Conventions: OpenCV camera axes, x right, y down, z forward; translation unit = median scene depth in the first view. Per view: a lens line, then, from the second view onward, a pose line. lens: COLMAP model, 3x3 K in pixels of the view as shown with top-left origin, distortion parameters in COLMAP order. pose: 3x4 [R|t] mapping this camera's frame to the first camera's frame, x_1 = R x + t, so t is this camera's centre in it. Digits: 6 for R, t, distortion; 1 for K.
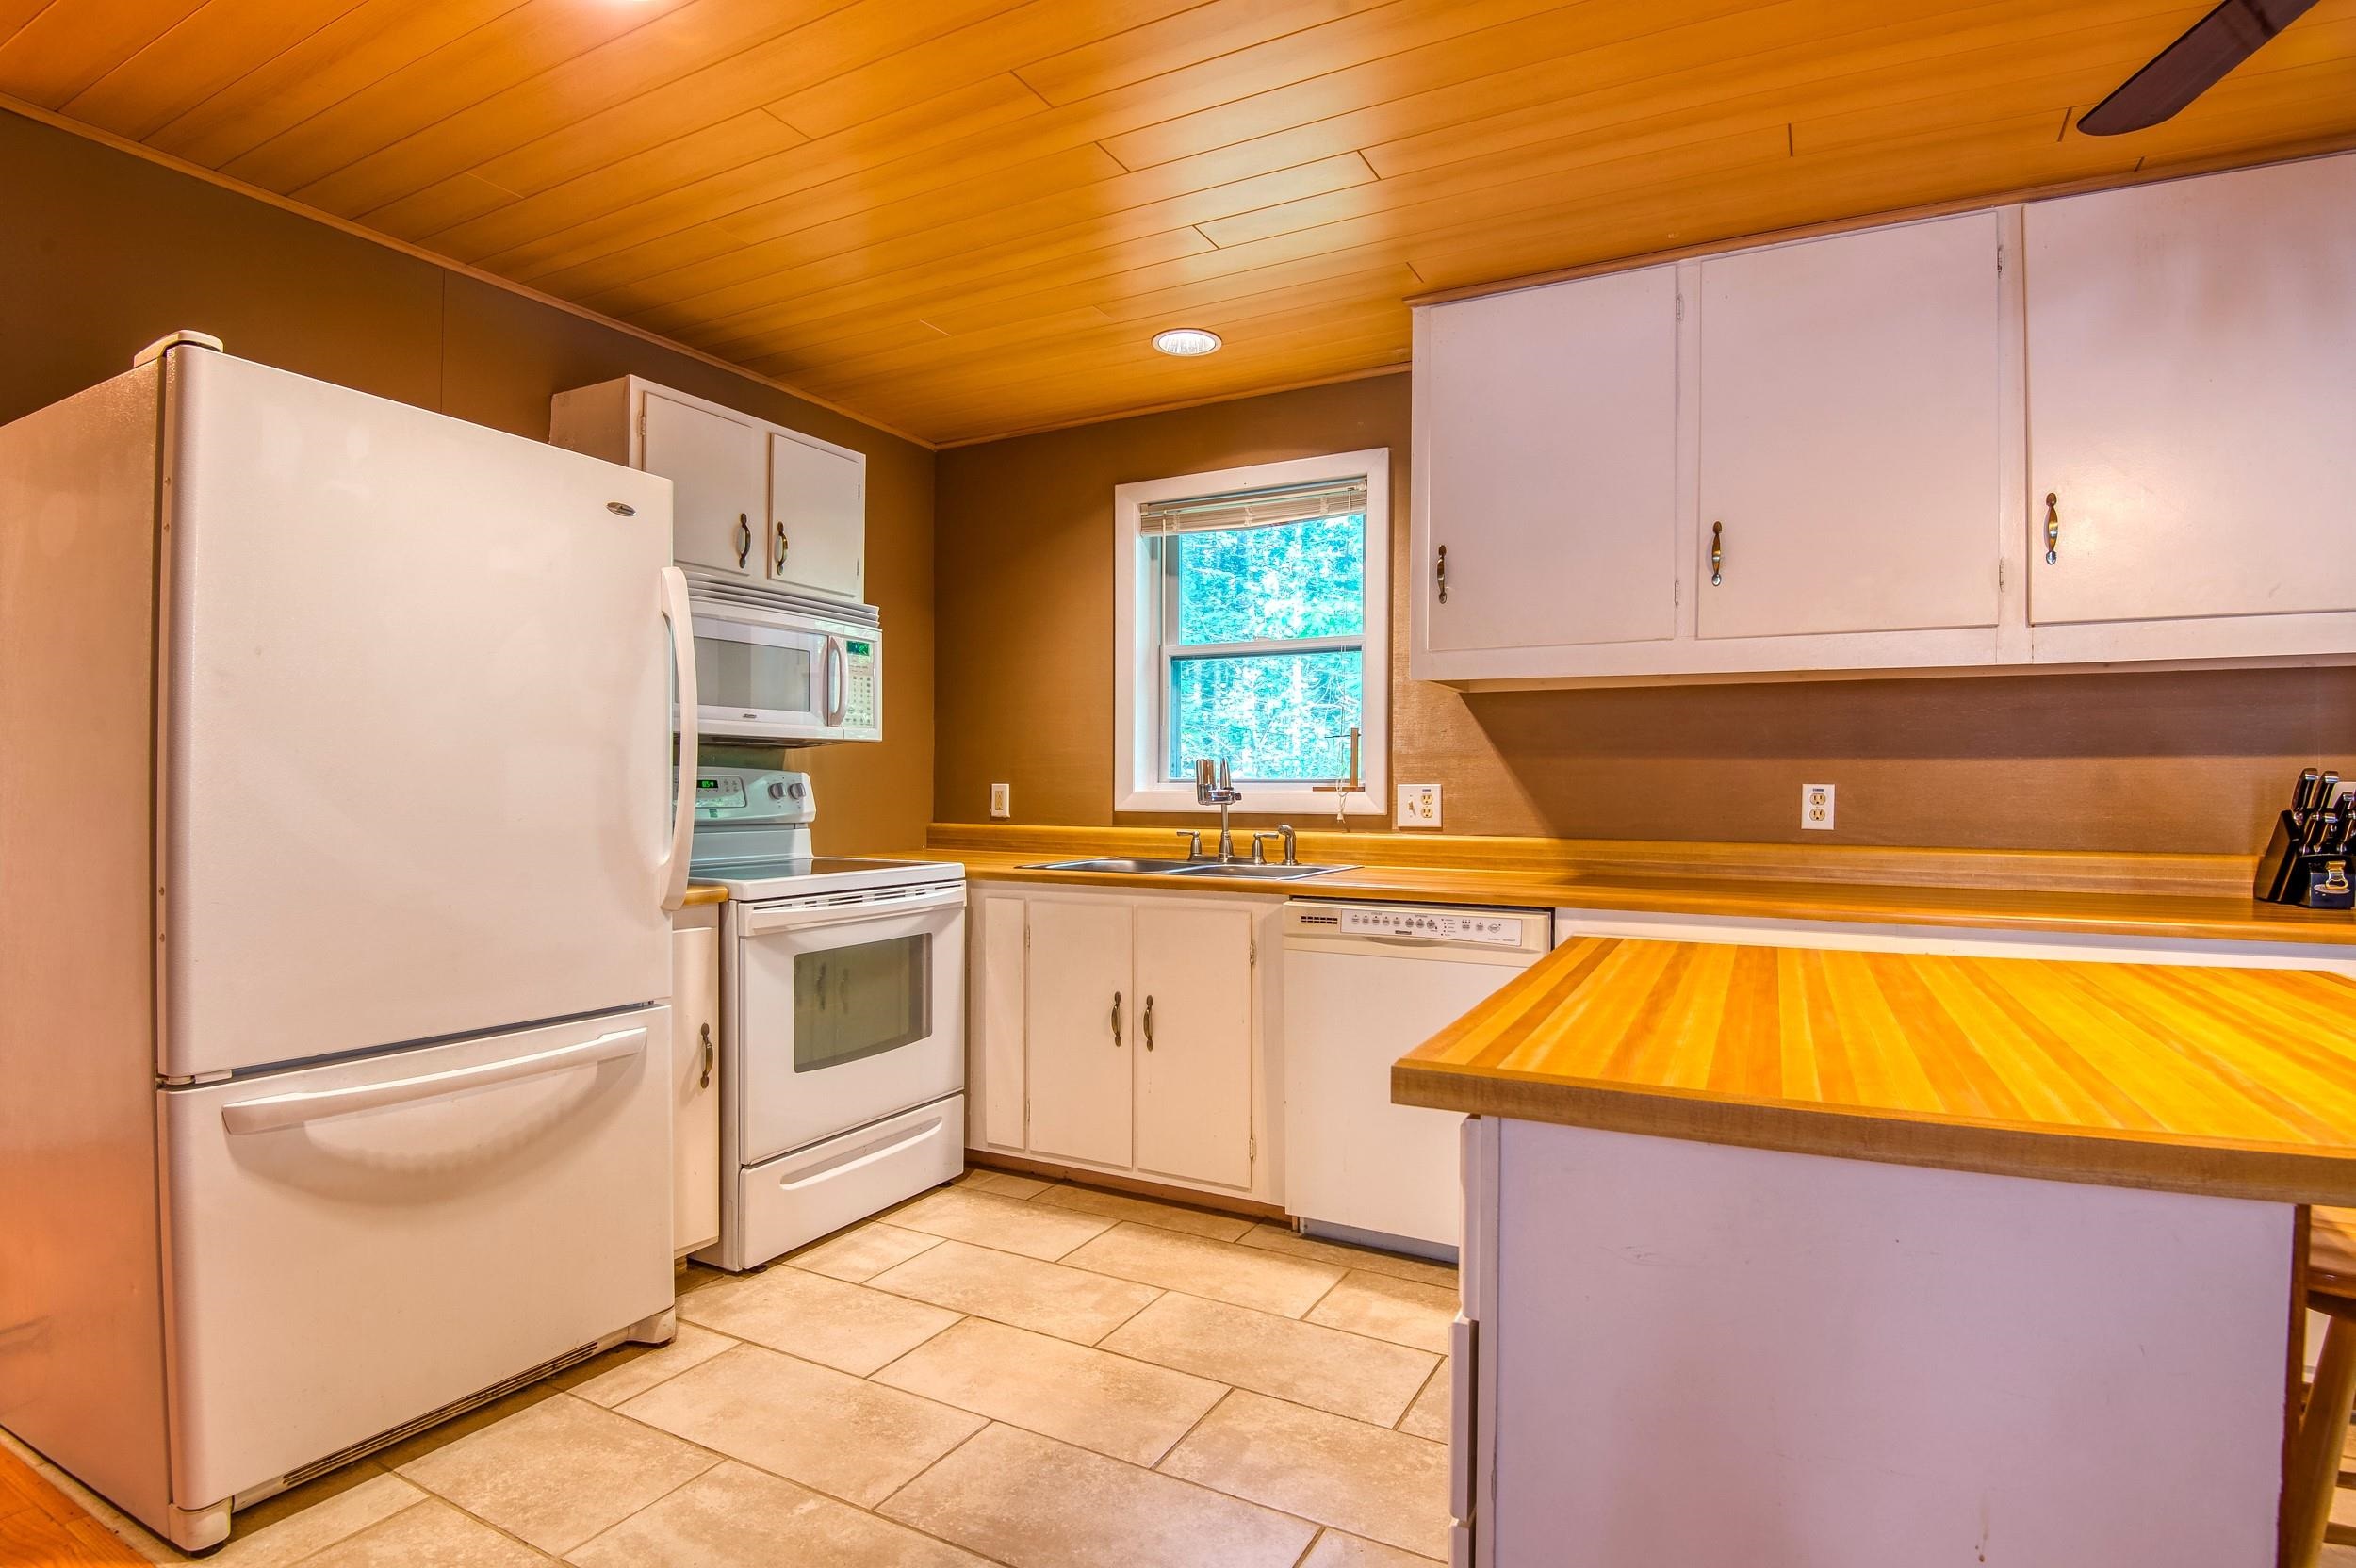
lens RADIAL K [[1163.1, 0, 1213.6], [0, 1163.1, 798.4], [0, 0, 1]] dist [-0.021057, 0.000274]
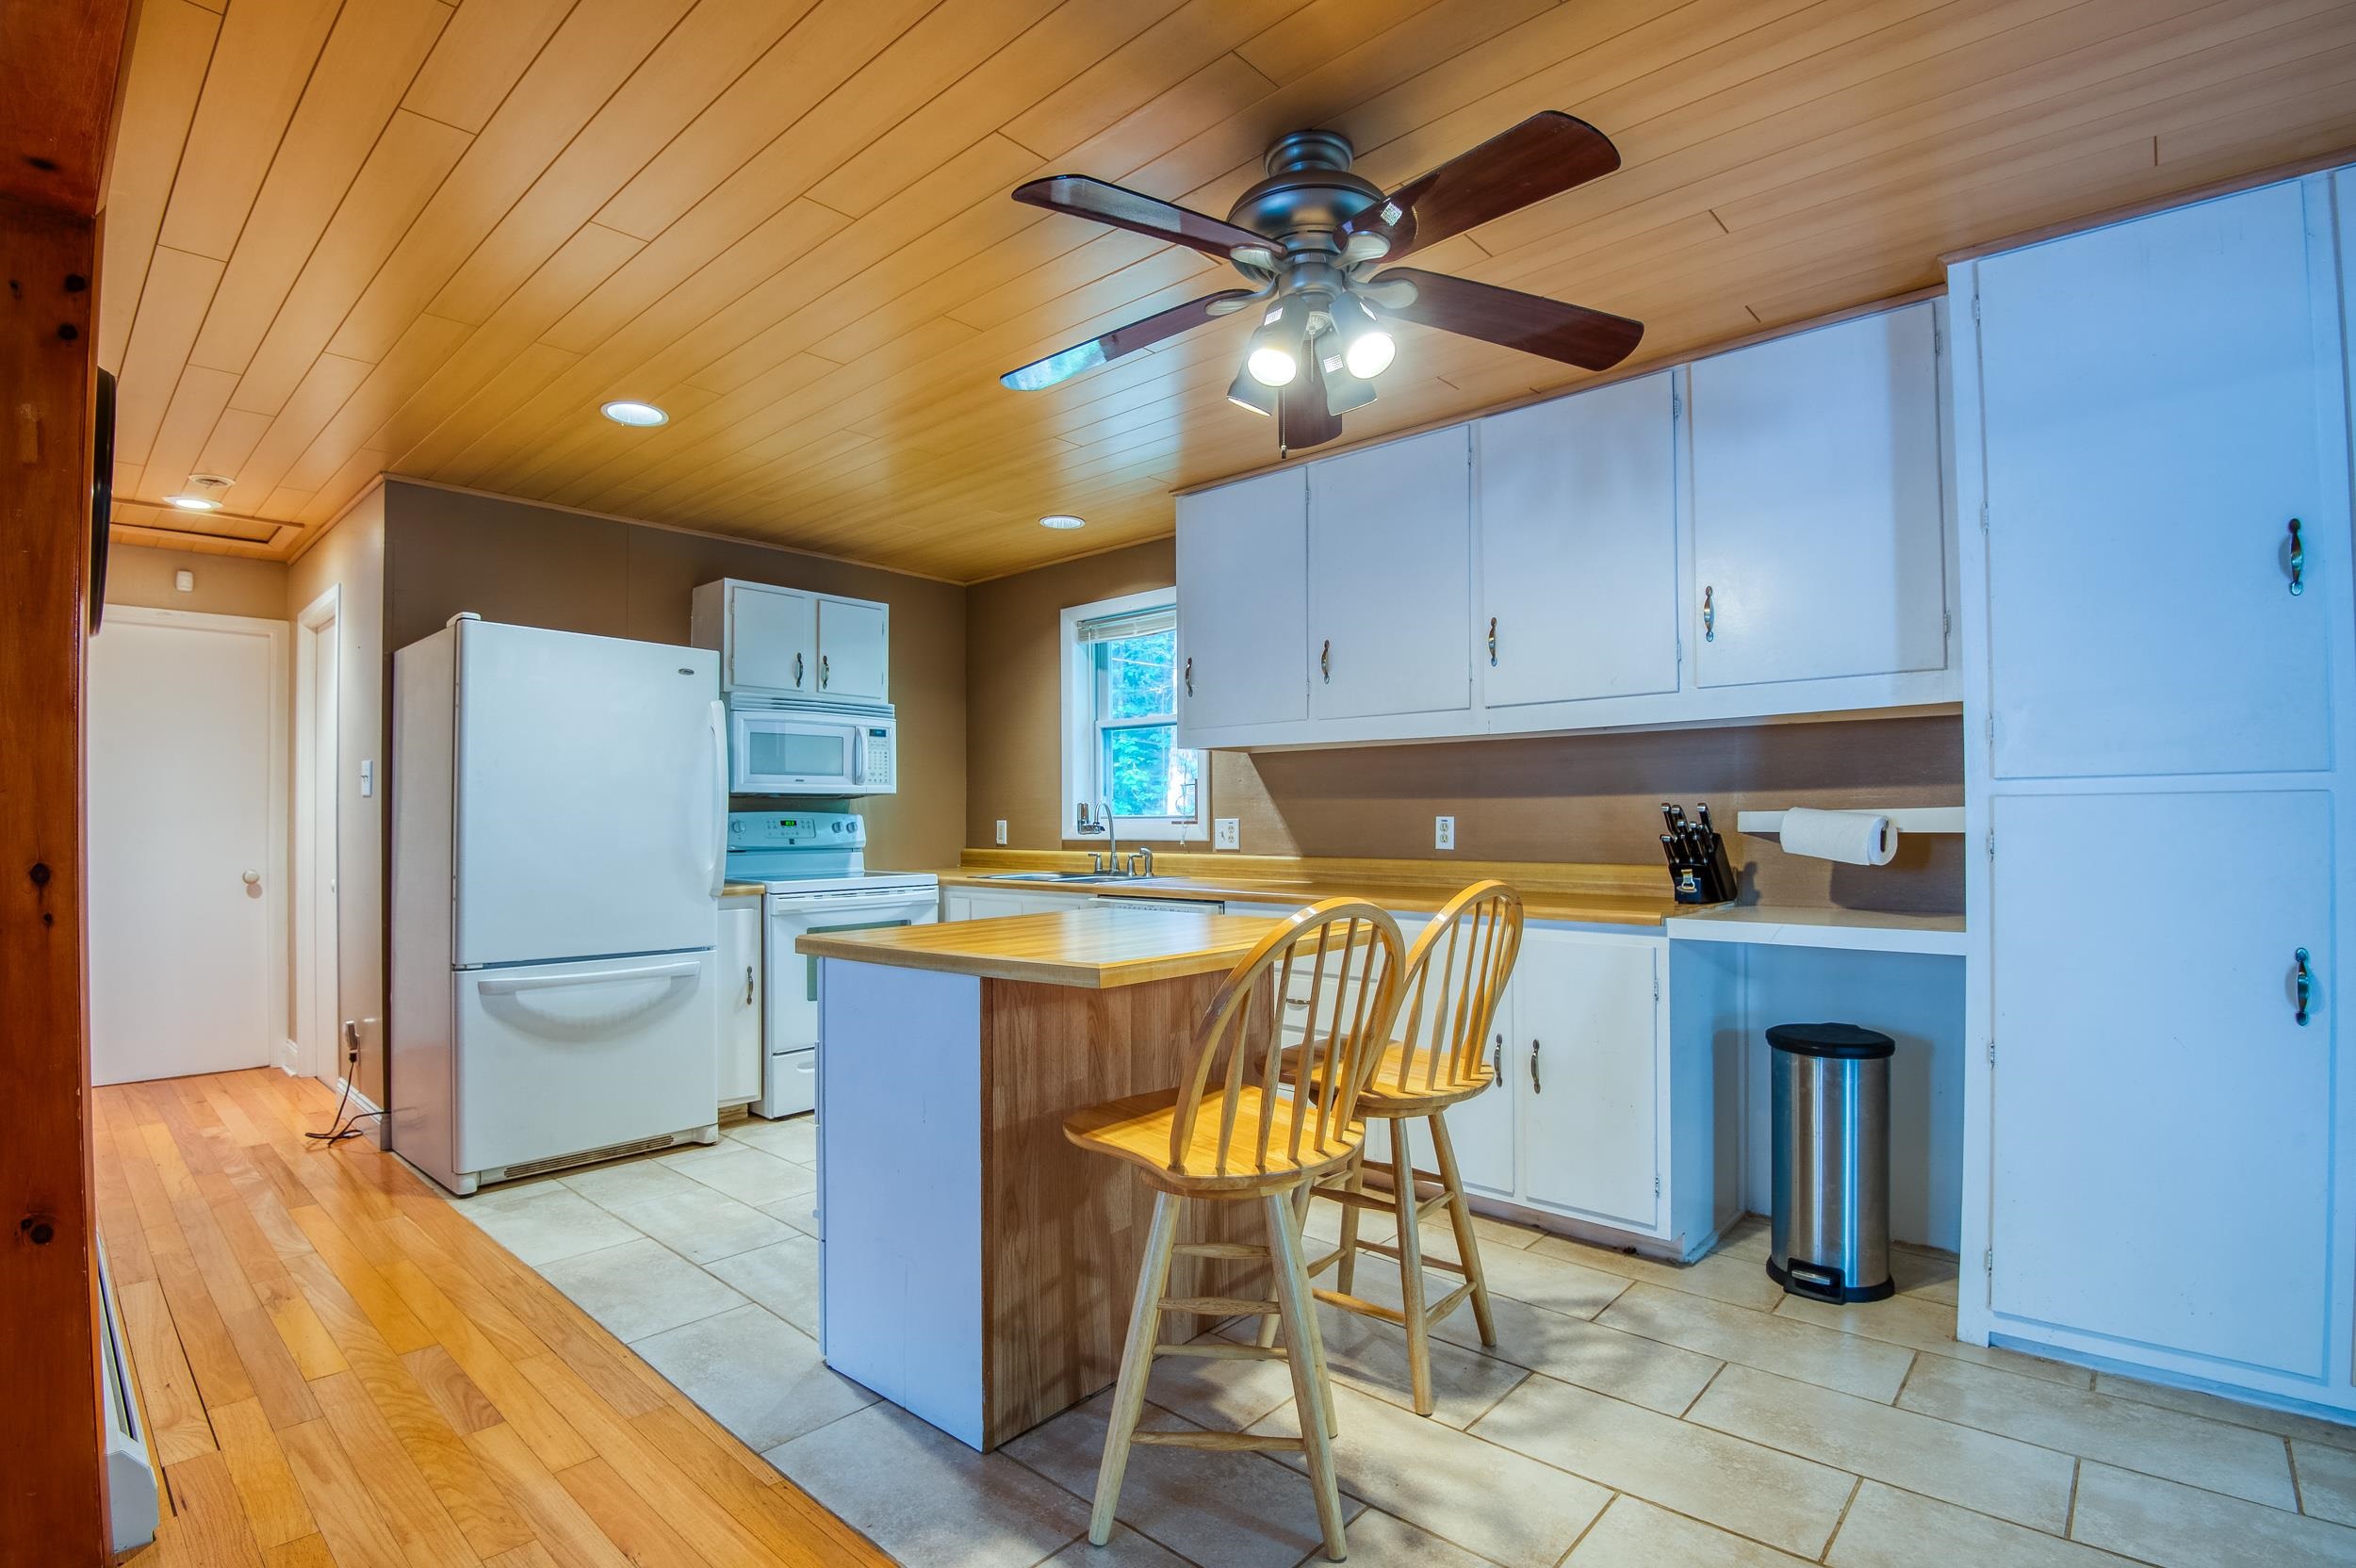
lens RADIAL K [[1141.3, 0, 1202.0], [0, 1141.3, 806.9], [0, 0, 1]] dist [-0.035805, -0.004608]
pose [[0.964923, -0.012189, -0.262251, 0.522653], [0.006658, 0.999736, -0.021970, 0.003619], [0.262449, 0.019454, 0.964750, -0.349908]]
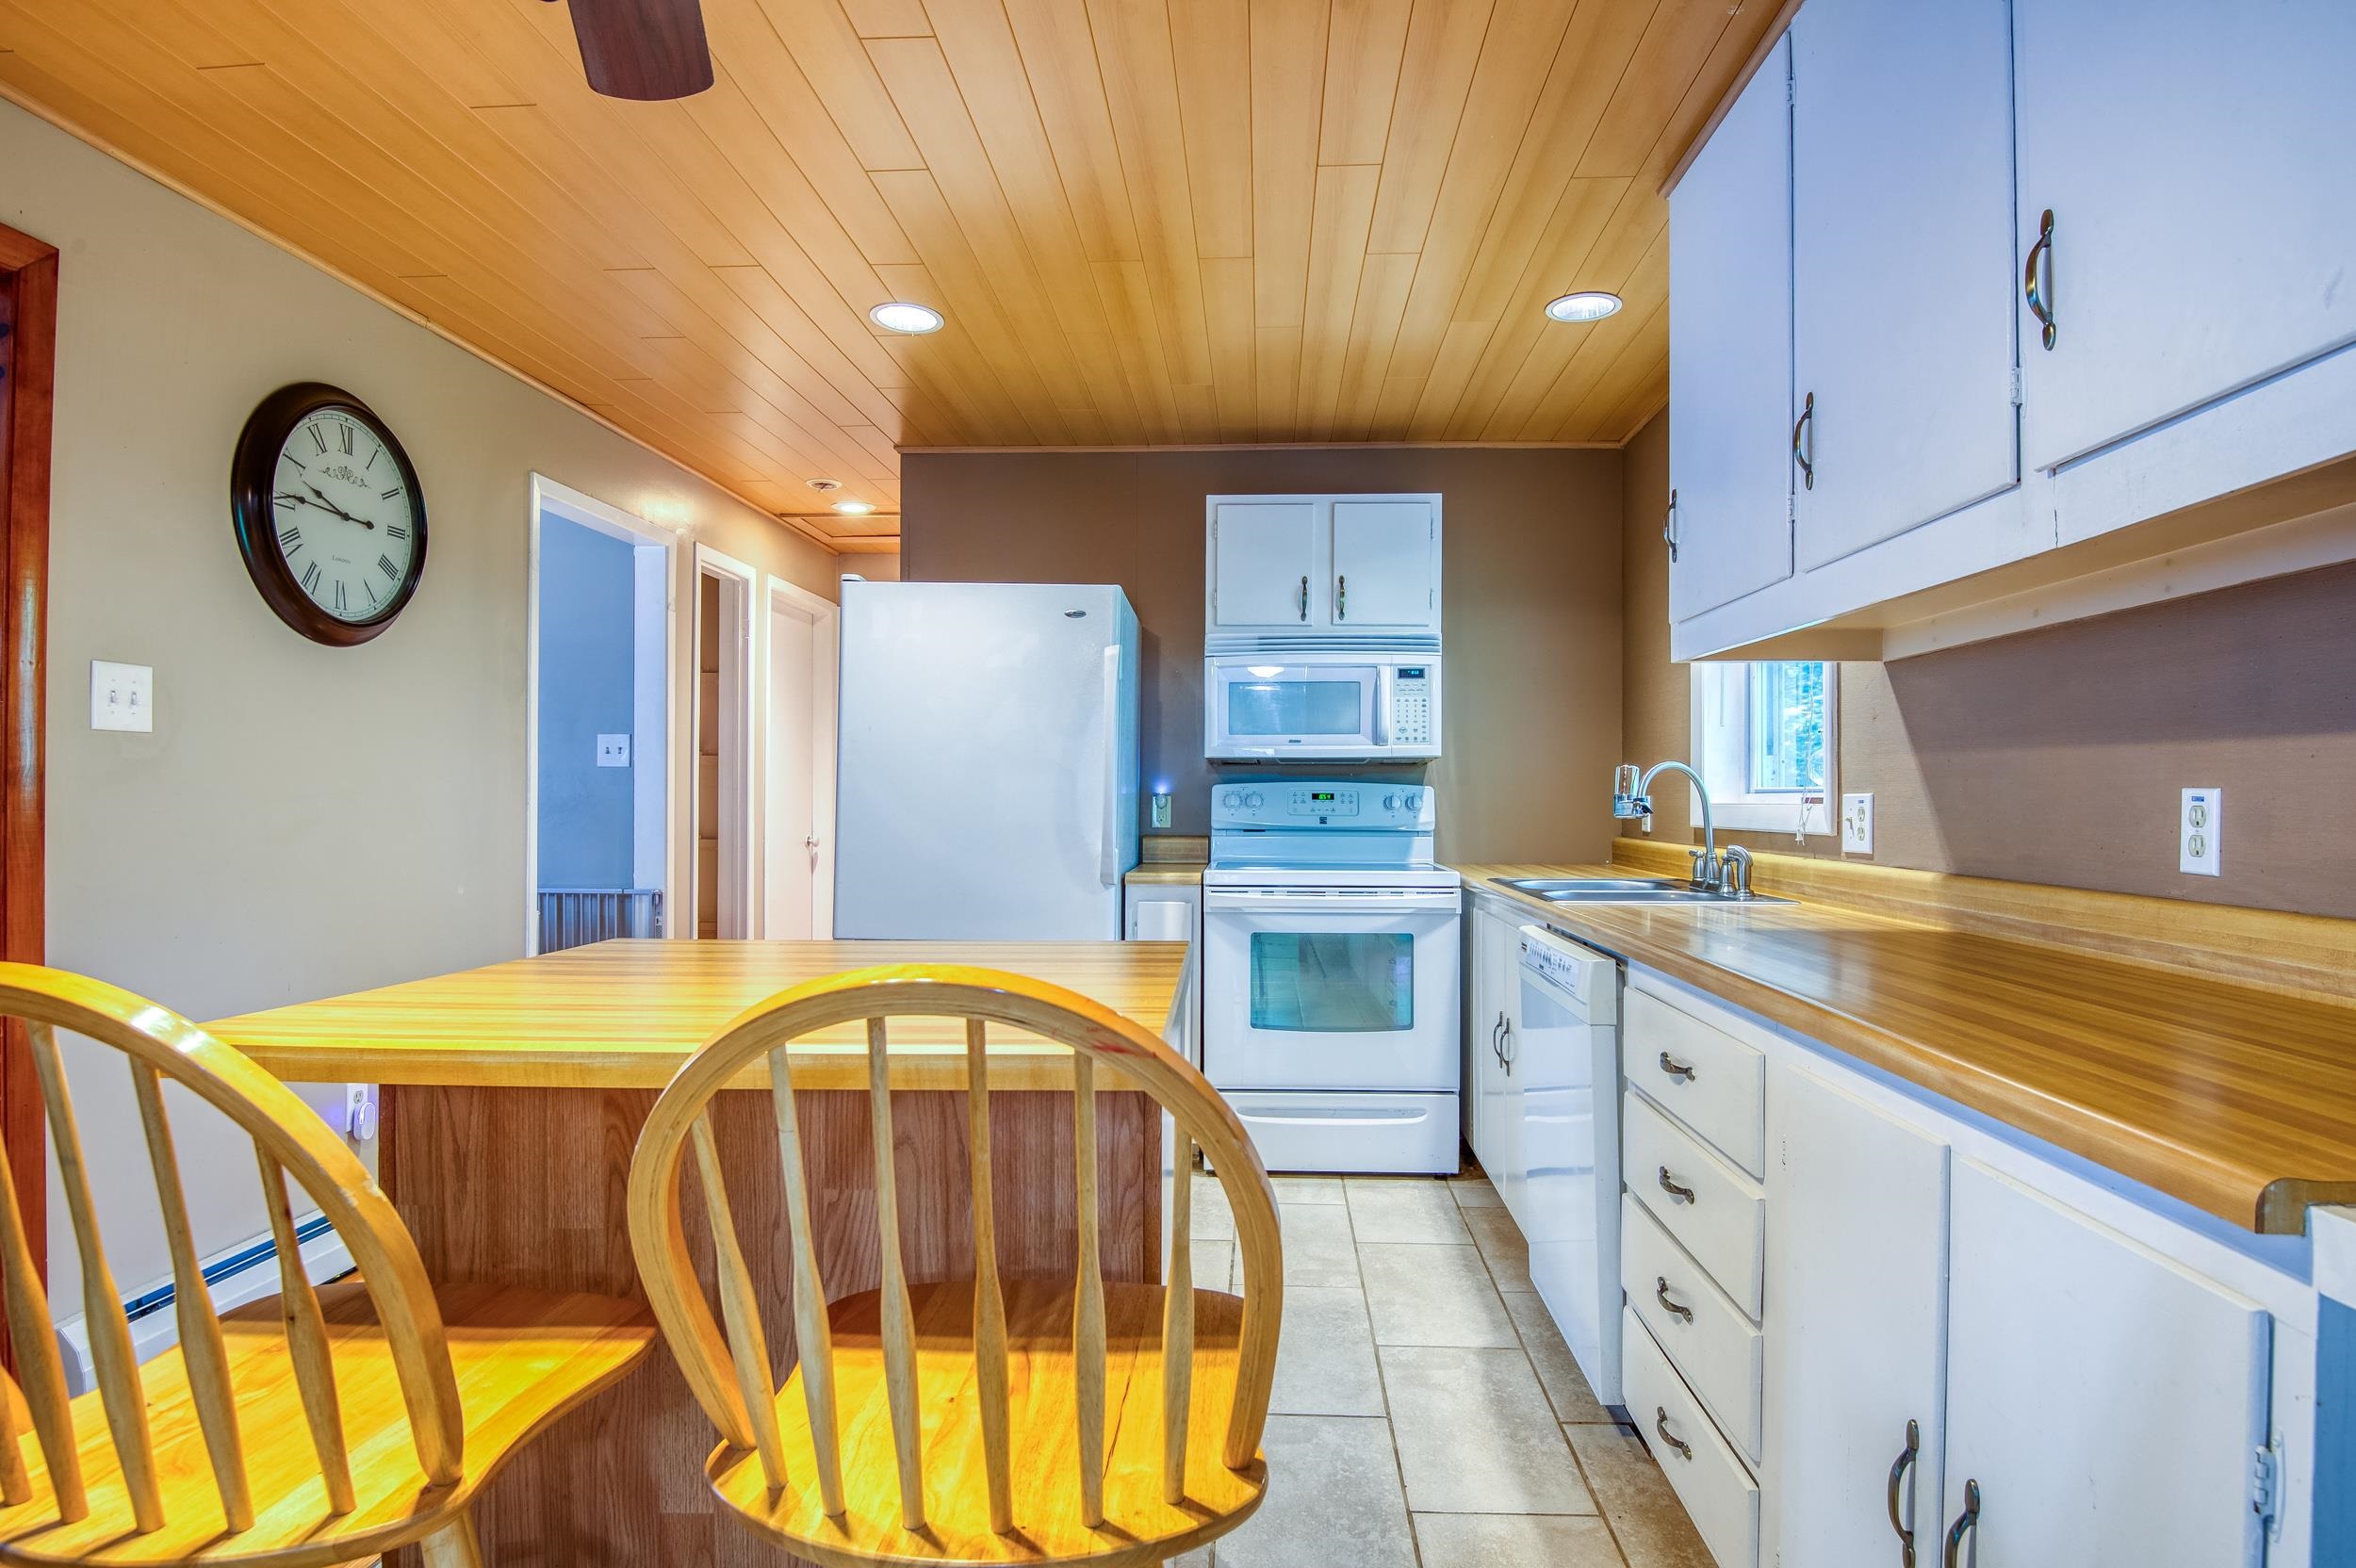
lens RADIAL K [[1294.2, 0, 1130.6], [0, 1294.2, 775.2], [0, 0, 1]] dist [0.004369, -0.000007]
pose [[0.383956, -0.018987, -0.923156, 0.767115], [-0.011476, 0.999613, -0.025332, 0.002085], [0.923280, 0.020320, 0.383590, 0.292655]]
